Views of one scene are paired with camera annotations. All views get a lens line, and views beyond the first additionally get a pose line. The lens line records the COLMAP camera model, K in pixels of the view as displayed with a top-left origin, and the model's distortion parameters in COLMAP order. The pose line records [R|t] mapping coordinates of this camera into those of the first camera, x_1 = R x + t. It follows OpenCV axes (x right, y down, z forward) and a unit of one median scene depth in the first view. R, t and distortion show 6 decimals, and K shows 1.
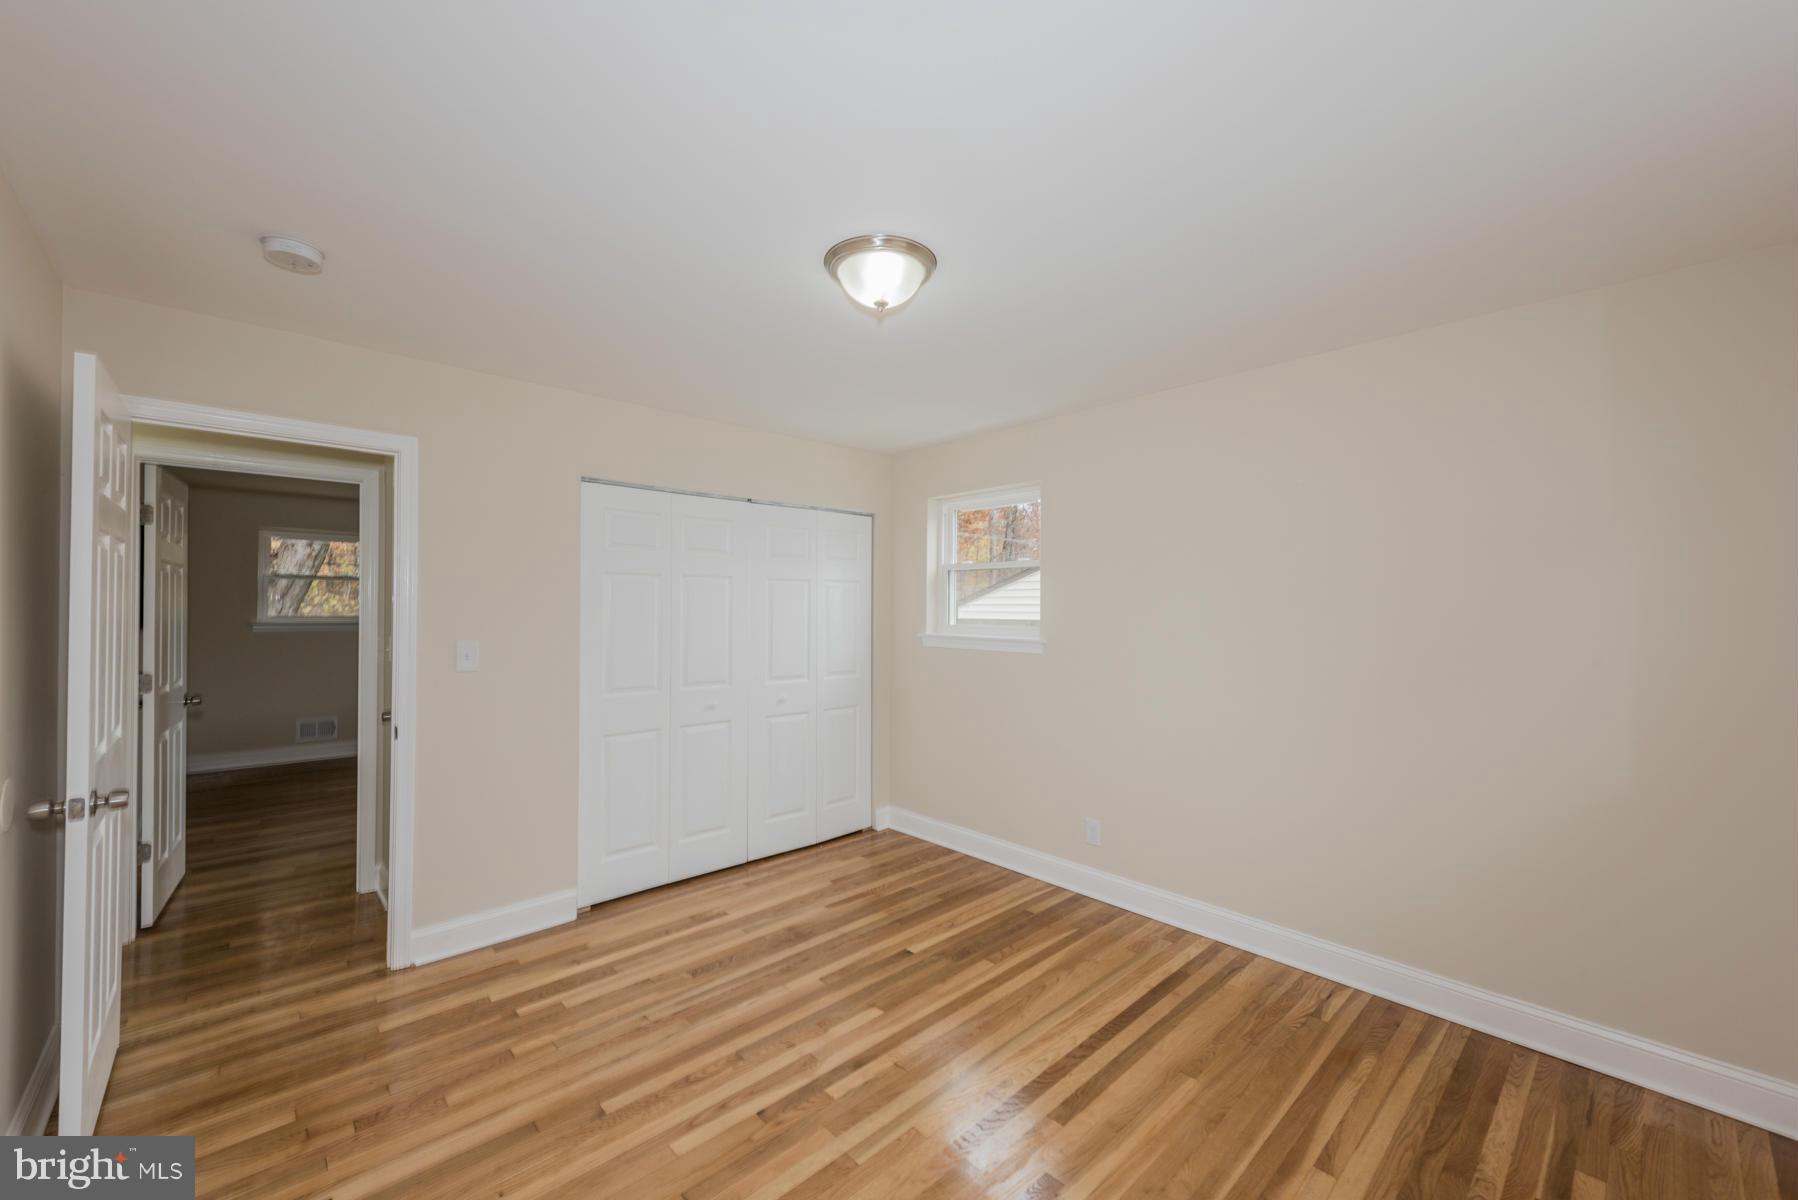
lens RADIAL K [[721.3, 0, 905.8], [0, 721.3, 596.7], [0, 0, 1]] dist [-0.004509, -0.000582]
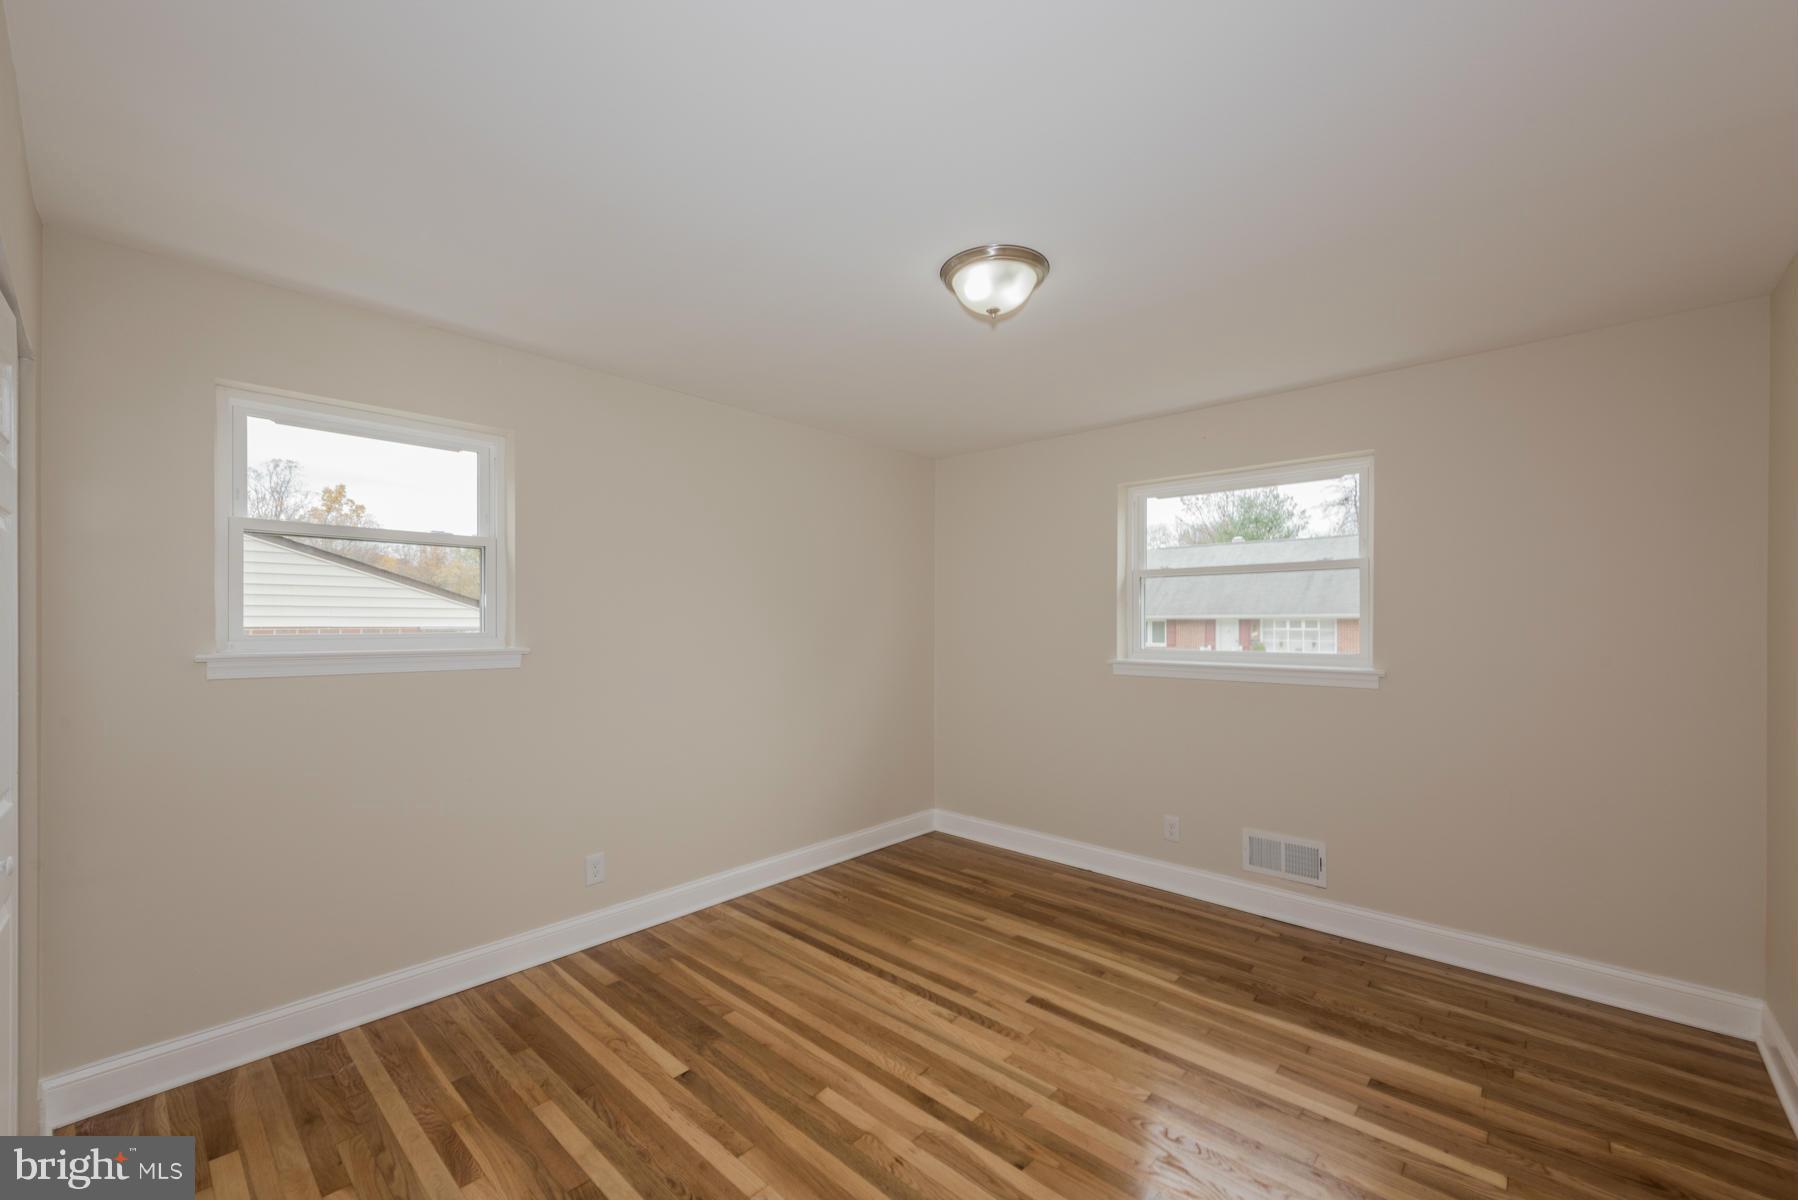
lens RADIAL K [[721.3, 0, 913.1], [0, 721.3, 608.4], [0, 0, 1]] dist [-0.004509, -0.000582]
pose [[-0.088307, 0.005792, 0.996076, -0.800601], [-0.009803, 0.999930, -0.006684, 0.027060], [-0.996045, -0.010355, -0.088244, 0.903812]]
